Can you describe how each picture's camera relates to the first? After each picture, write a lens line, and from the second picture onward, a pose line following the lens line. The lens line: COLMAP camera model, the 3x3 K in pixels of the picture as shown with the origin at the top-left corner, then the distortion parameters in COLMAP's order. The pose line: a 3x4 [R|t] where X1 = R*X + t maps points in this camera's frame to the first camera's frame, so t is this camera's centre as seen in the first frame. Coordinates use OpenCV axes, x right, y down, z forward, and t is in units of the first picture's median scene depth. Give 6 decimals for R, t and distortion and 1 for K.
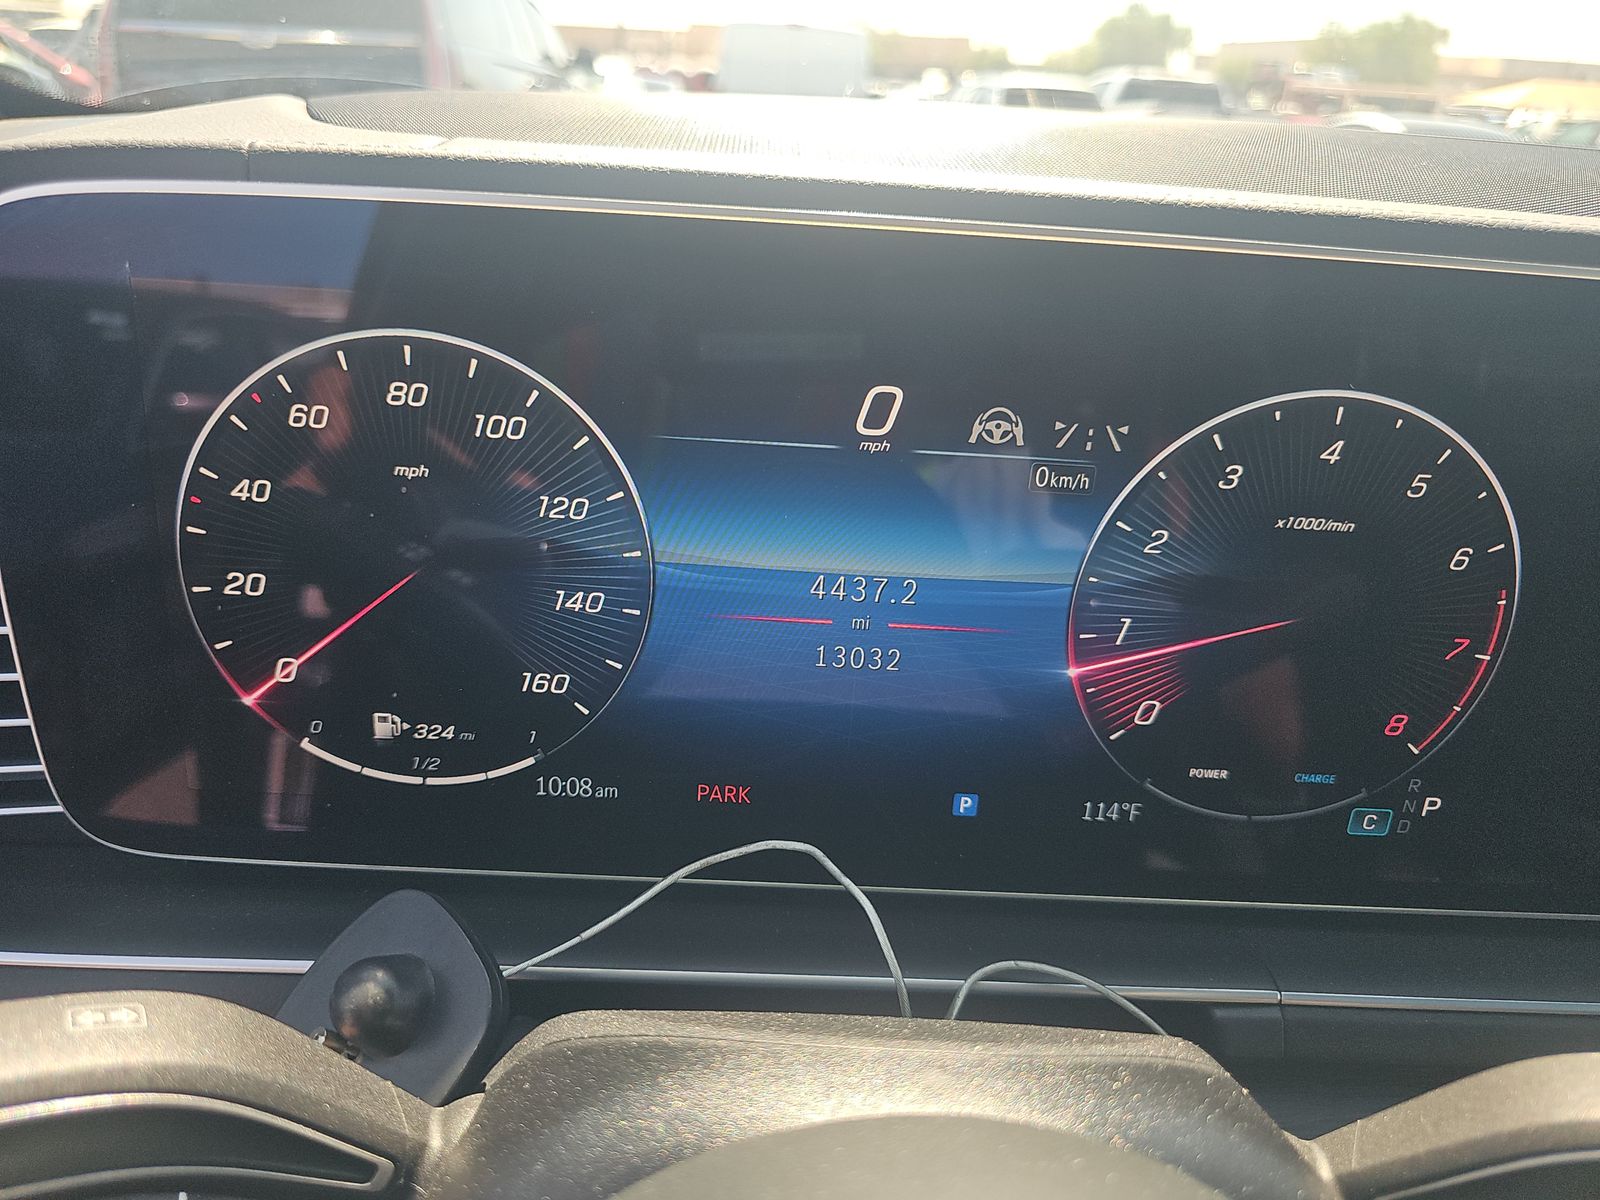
lens RADIAL K [[1082.3, 0, 792.3], [0, 1082.3, 574.5], [0, 0, 1]] dist [0.016826, -0.030470]
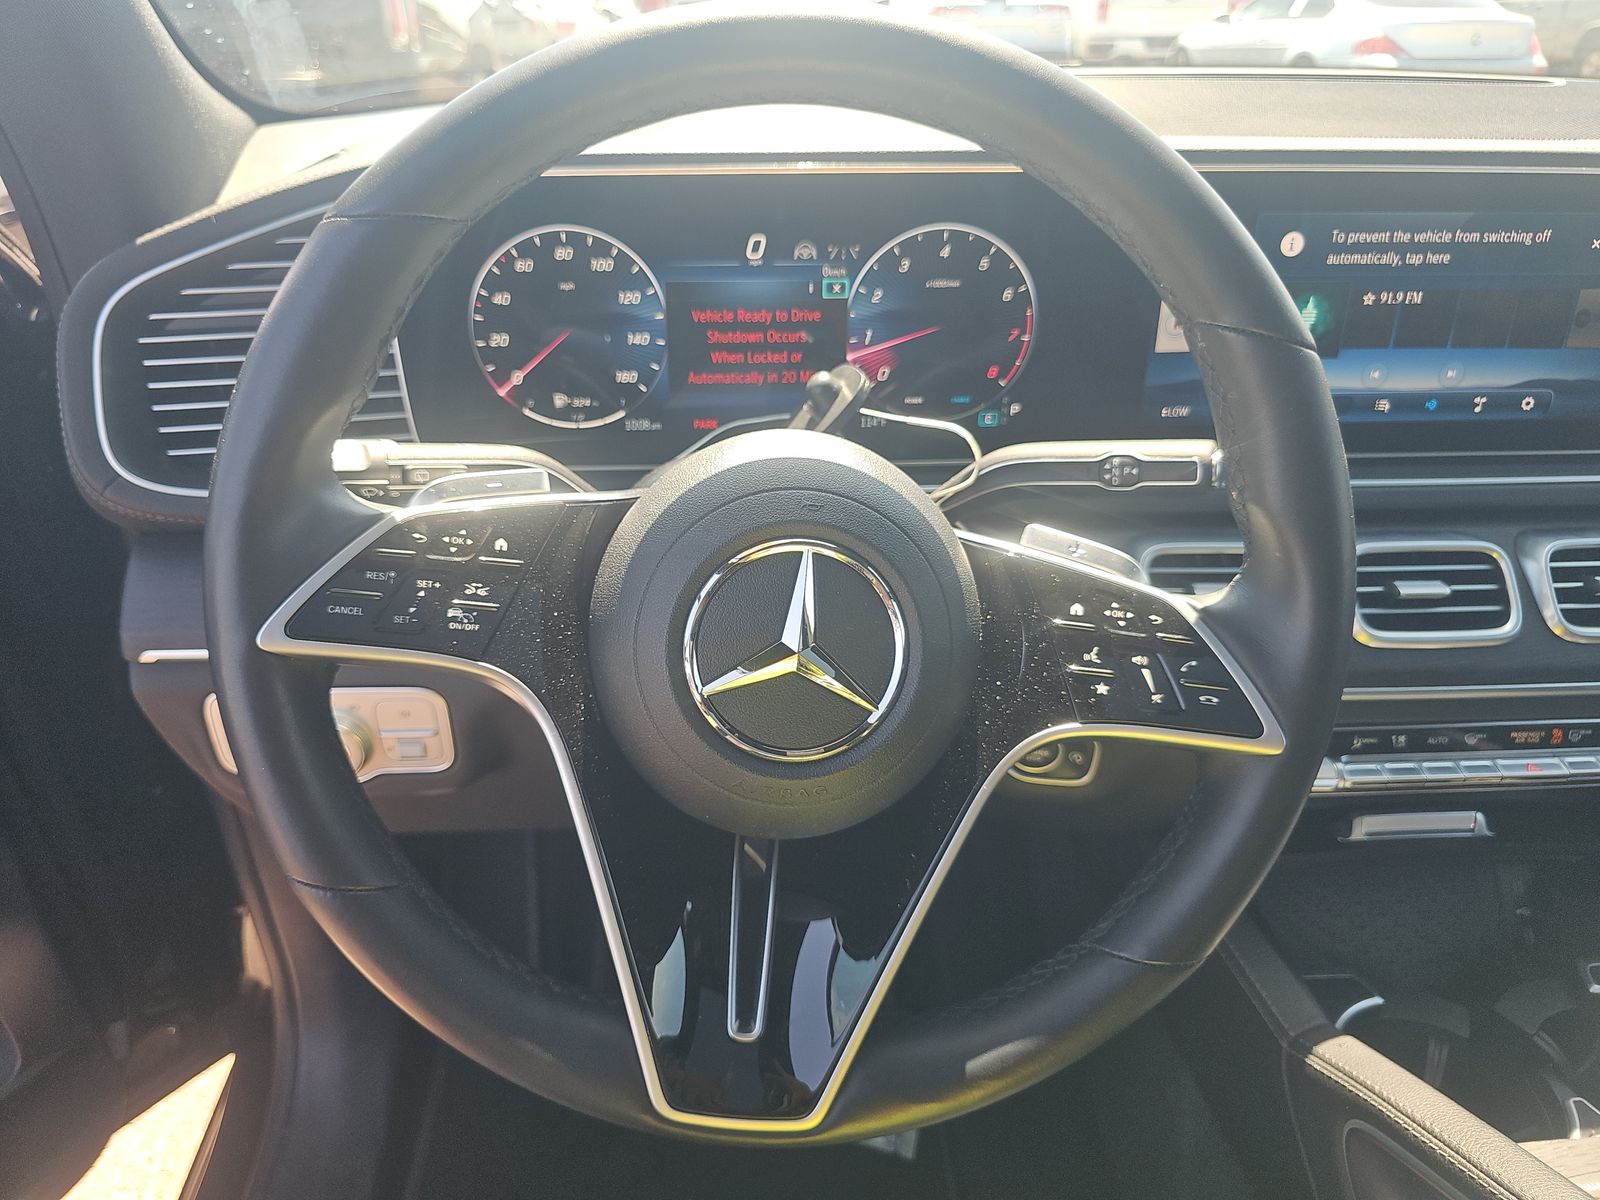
lens RADIAL K [[1082.3, 0, 792.3], [0, 1082.3, 574.5], [0, 0, 1]] dist [0.016826, -0.030470]
pose [[0.997551, -0.069628, -0.006642, 0.122946], [0.069936, 0.994365, 0.079670, 0.380862], [0.001057, -0.079939, 0.996799, -1.444058]]
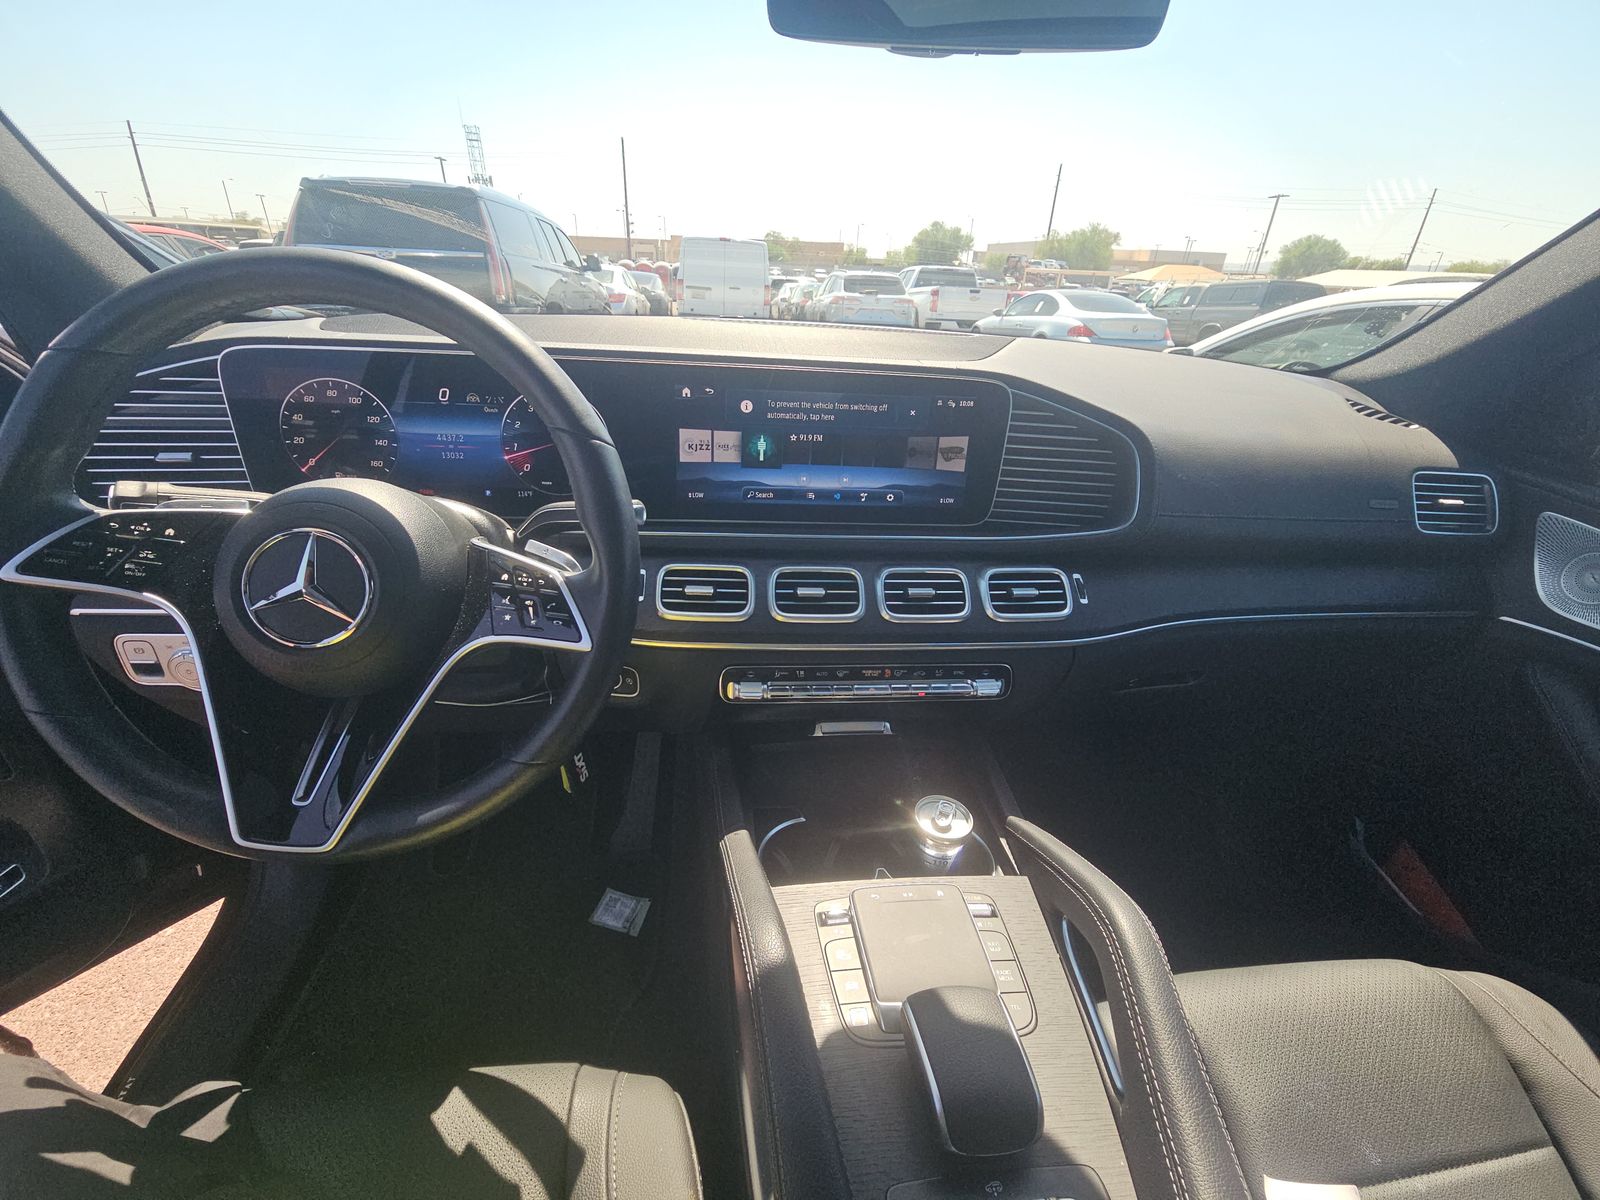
lens RADIAL K [[657.6, 0, 800.0], [0, 657.6, 600.0], [0, 0, 1]] dist [0.002291, 0.000539]
pose [[0.996777, -0.048075, 0.064226, 1.275857], [0.045647, 0.998206, 0.038751, 0.629576], [-0.065974, -0.035695, 0.997183, -1.754123]]
